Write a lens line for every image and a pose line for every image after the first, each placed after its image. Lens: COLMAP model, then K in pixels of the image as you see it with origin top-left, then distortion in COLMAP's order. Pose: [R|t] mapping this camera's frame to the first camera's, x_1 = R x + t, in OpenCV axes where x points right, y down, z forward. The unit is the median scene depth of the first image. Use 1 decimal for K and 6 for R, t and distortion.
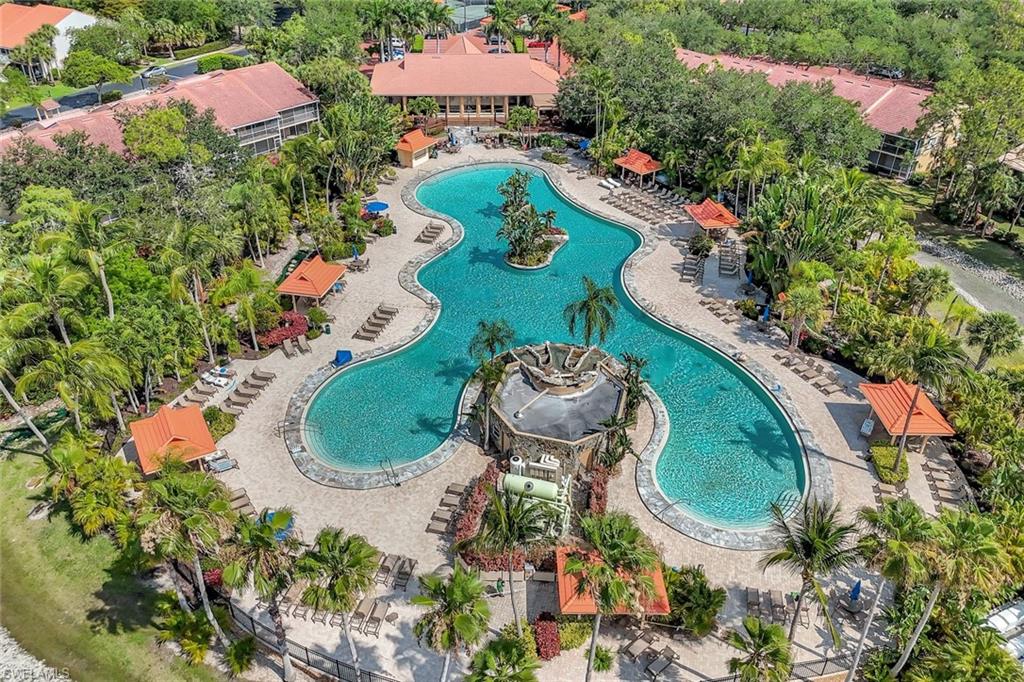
lens RADIAL K [[763.6, 0, 512.0], [0, 763.6, 341.0], [0, 0, 1]] dist [0.019620, -0.000510]
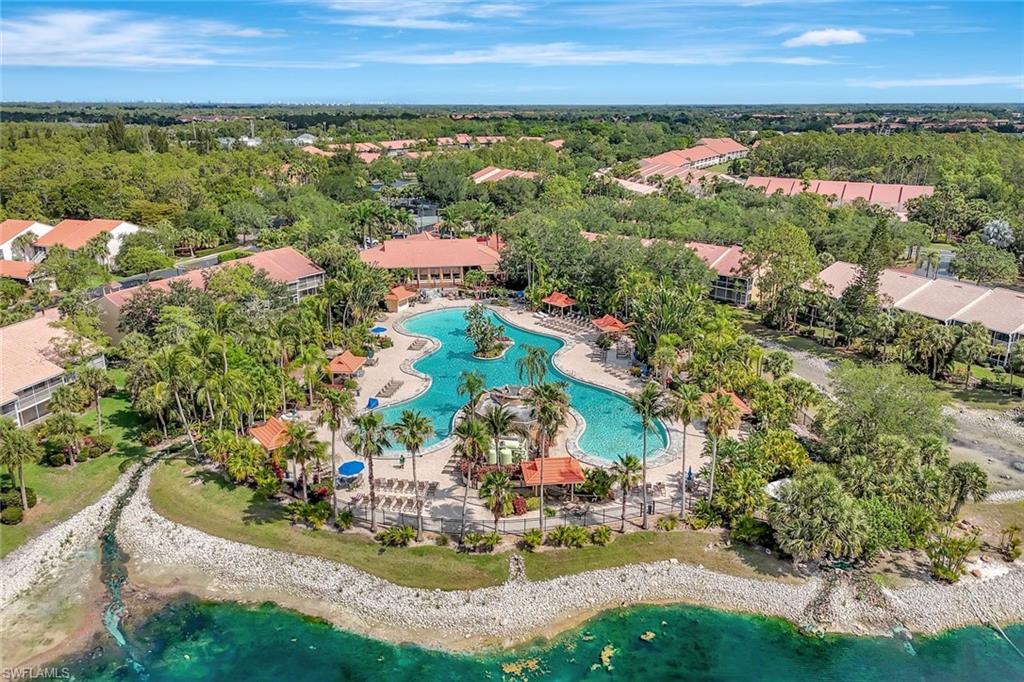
lens RADIAL K [[748.3, 0, 518.4], [0, 748.3, 344.8], [0, 0, 1]] dist [0.039537, -0.005113]
pose [[0.995047, -0.045426, 0.088416, -0.036765], [0.066662, 0.964755, -0.254565, 0.191755], [-0.073736, 0.259198, 0.963005, -0.305892]]
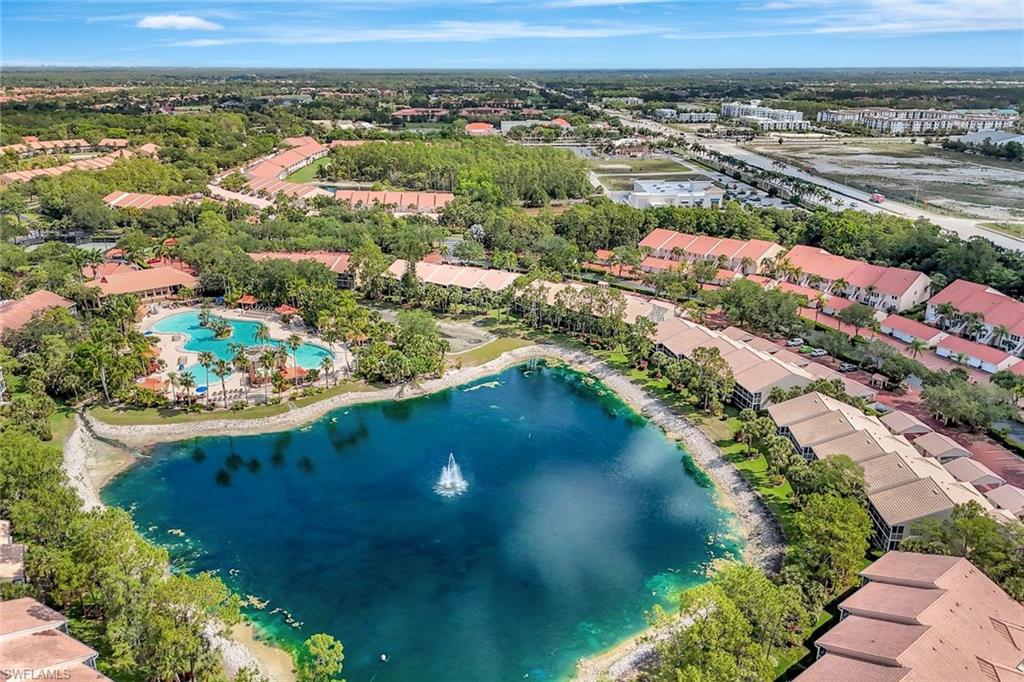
lens RADIAL K [[748.3, 0, 518.4], [0, 748.3, 344.8], [0, 0, 1]] dist [0.039537, -0.005113]
pose [[0.805884, -0.211625, 0.552961, -0.484300], [0.325649, 0.938414, -0.115459, 0.443382], [-0.494472, 0.273118, 0.825169, -1.320481]]
